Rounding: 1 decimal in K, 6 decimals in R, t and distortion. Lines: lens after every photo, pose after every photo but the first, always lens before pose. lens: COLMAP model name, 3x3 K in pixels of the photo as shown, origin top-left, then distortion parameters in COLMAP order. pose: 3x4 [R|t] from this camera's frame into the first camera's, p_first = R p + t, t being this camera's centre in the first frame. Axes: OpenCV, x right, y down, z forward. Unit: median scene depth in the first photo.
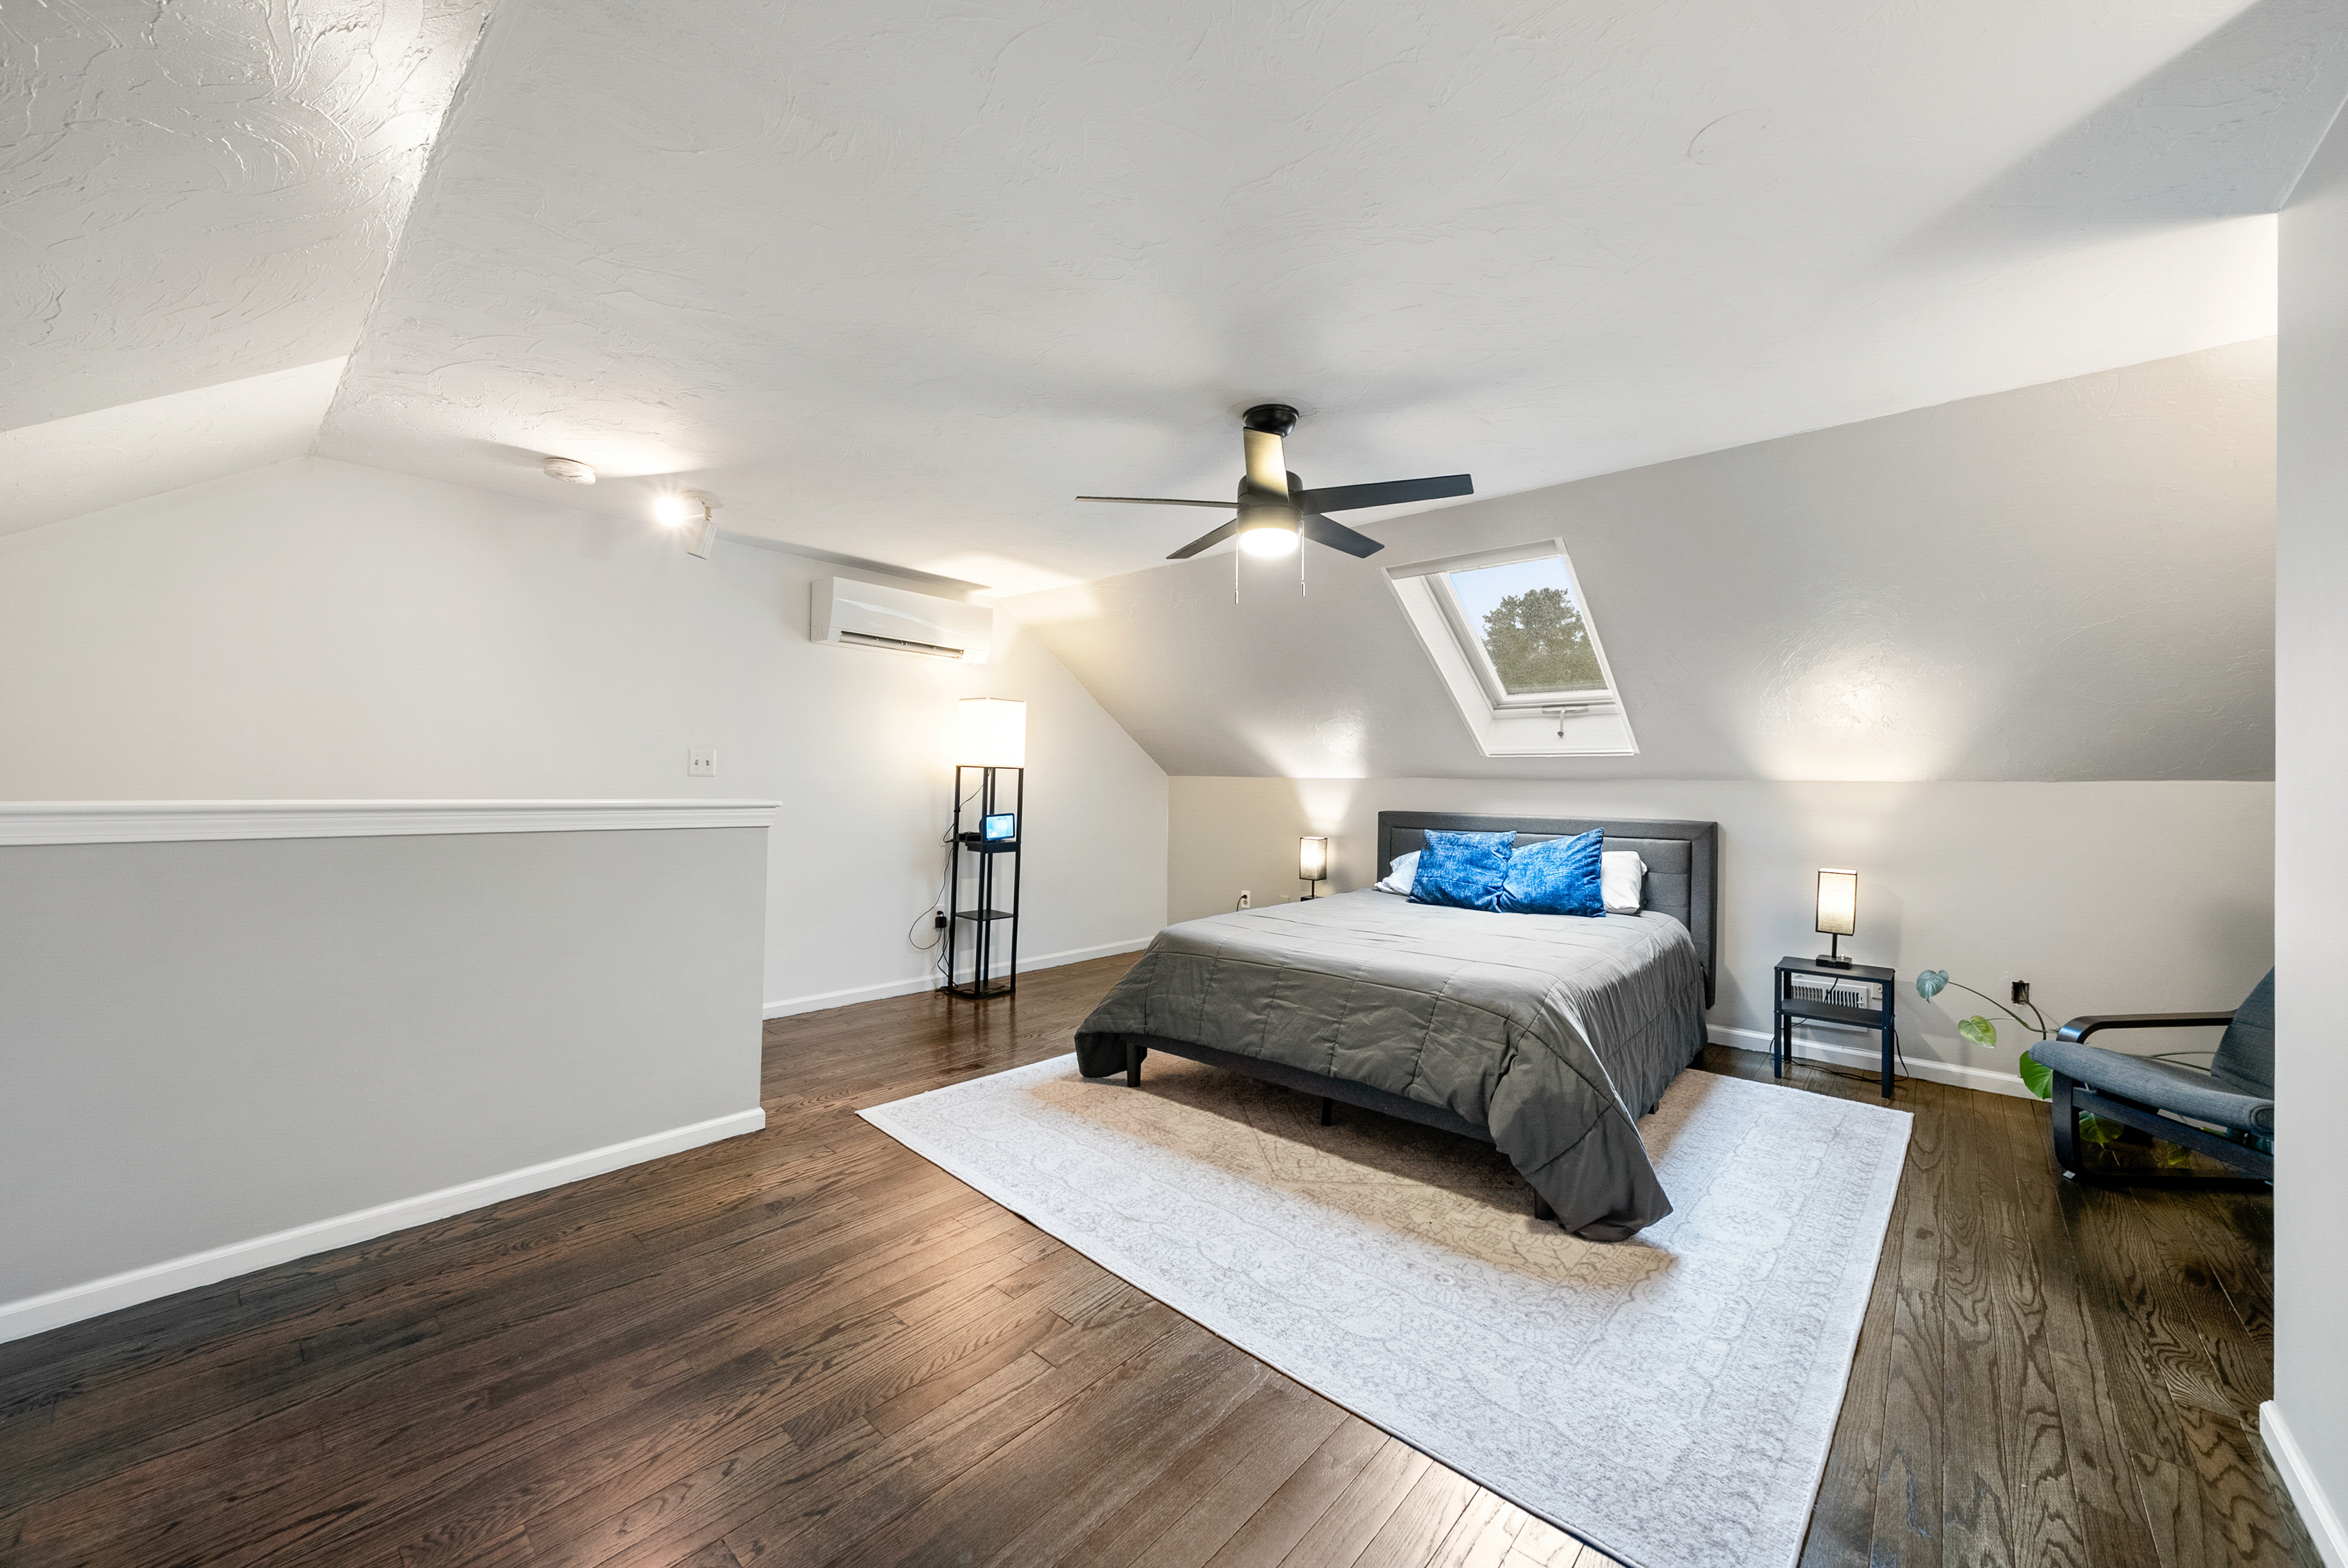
lens RADIAL K [[856.1, 0, 1193.7], [0, 856.1, 774.5], [0, 0, 1]] dist [-0.001204, 0.000016]
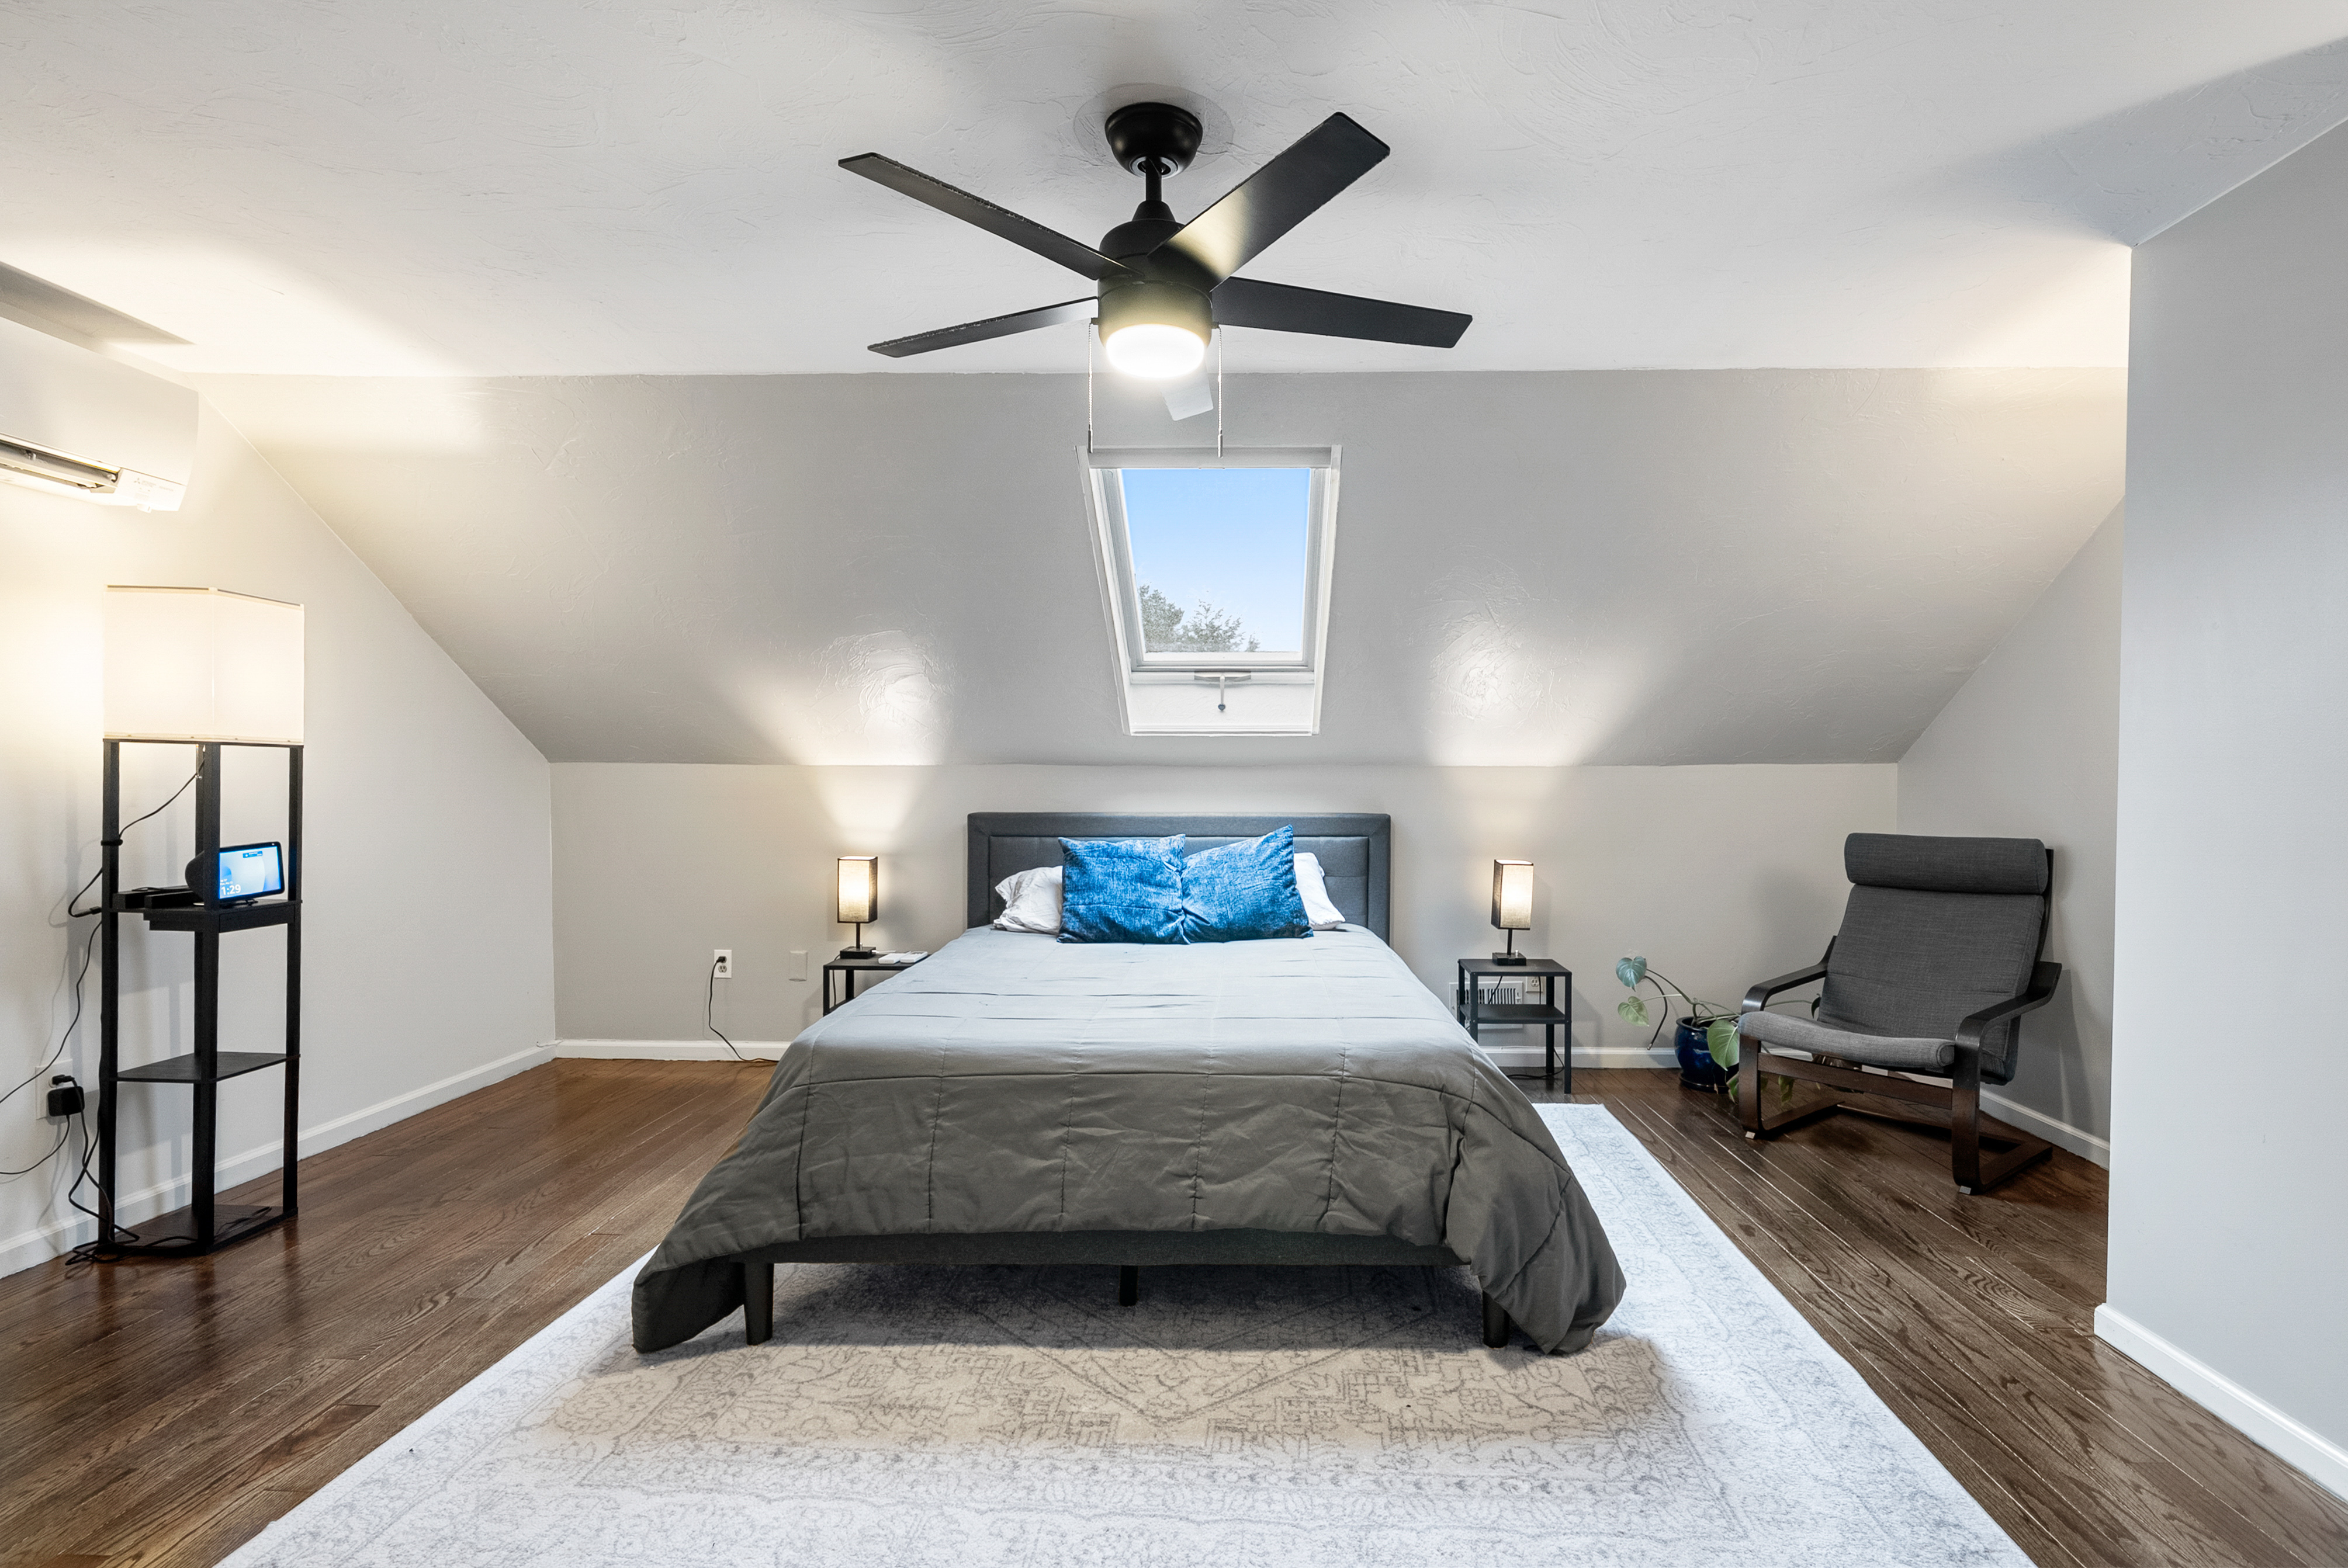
lens RADIAL K [[1095.5, 0, 1221.7], [0, 1095.5, 807.2], [0, 0, 1]] dist [0.001260, 0.000000]
pose [[0.776635, -0.026911, 0.629376, -0.246974], [0.001059, 0.999142, 0.041414, 0.002662], [-0.629950, -0.031497, 0.775997, 0.273158]]
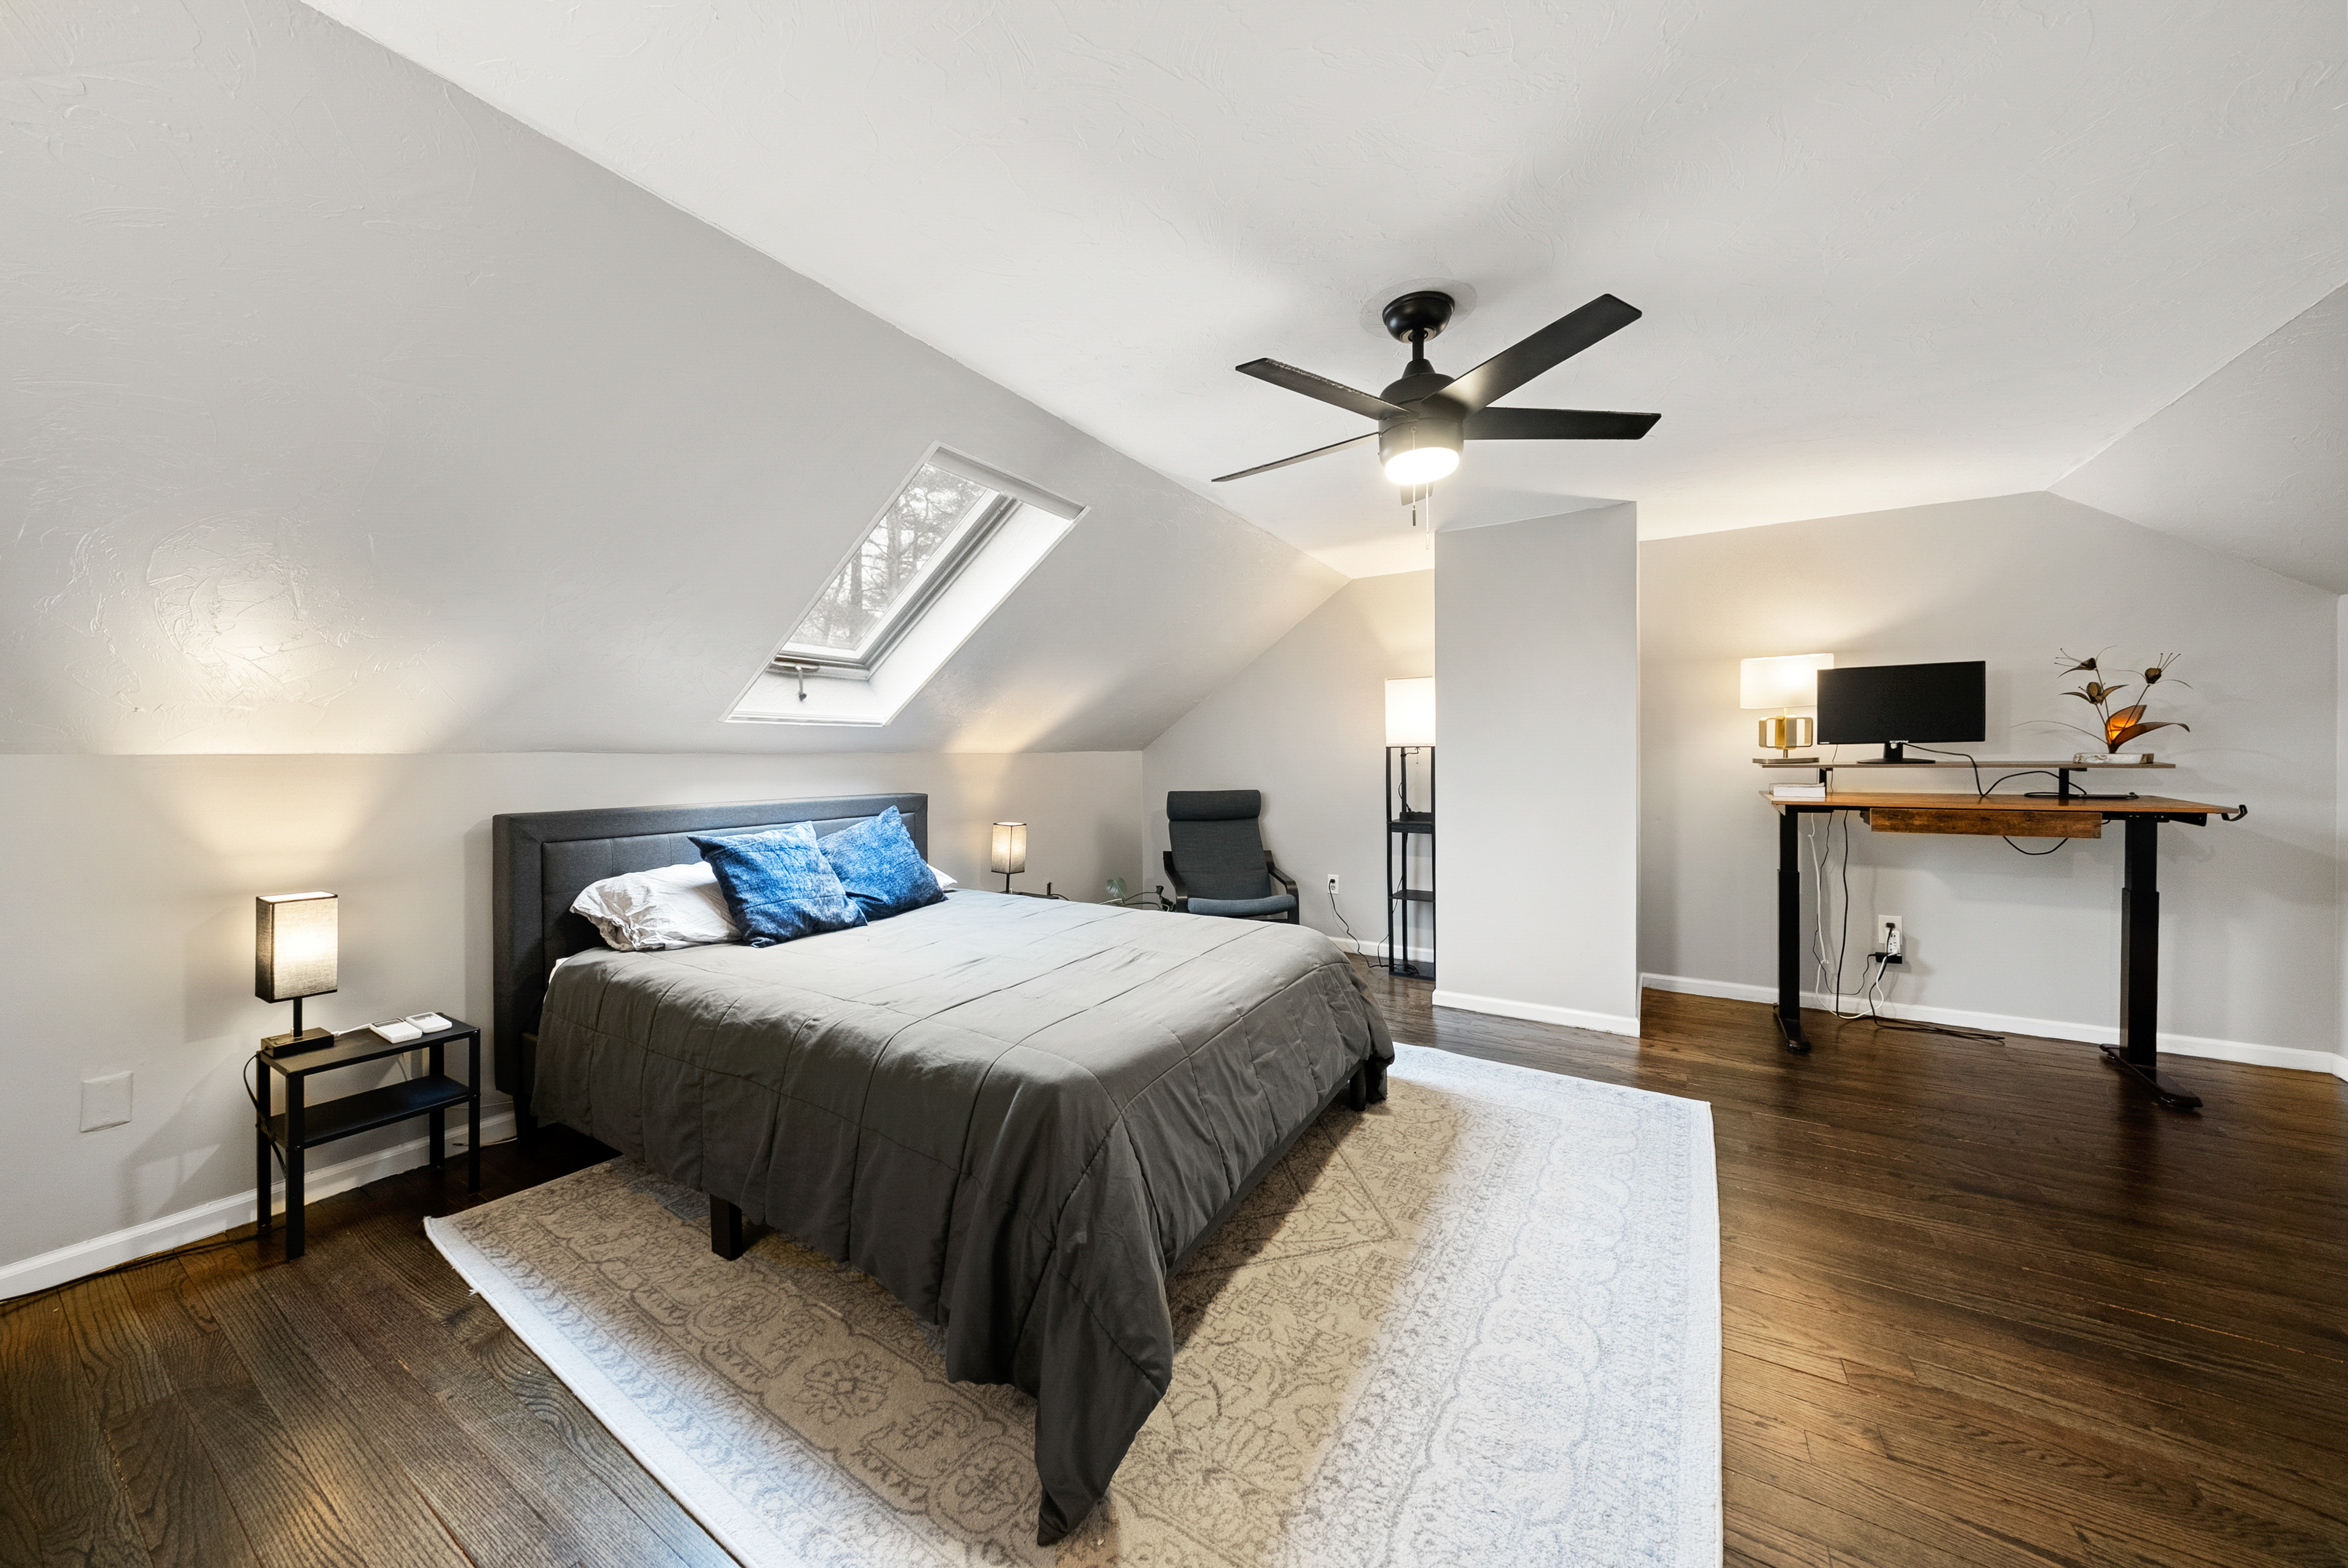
lens RADIAL K [[800.1, 0, 1156.2], [0, 800.1, 764.2], [0, 0, 1]] dist [-0.002311, -0.000621]
pose [[-0.134581, -0.019172, 0.990717, -0.446848], [-0.002839, 0.999816, 0.018962, 0.001364], [-0.990899, -0.000260, -0.134611, 0.946418]]
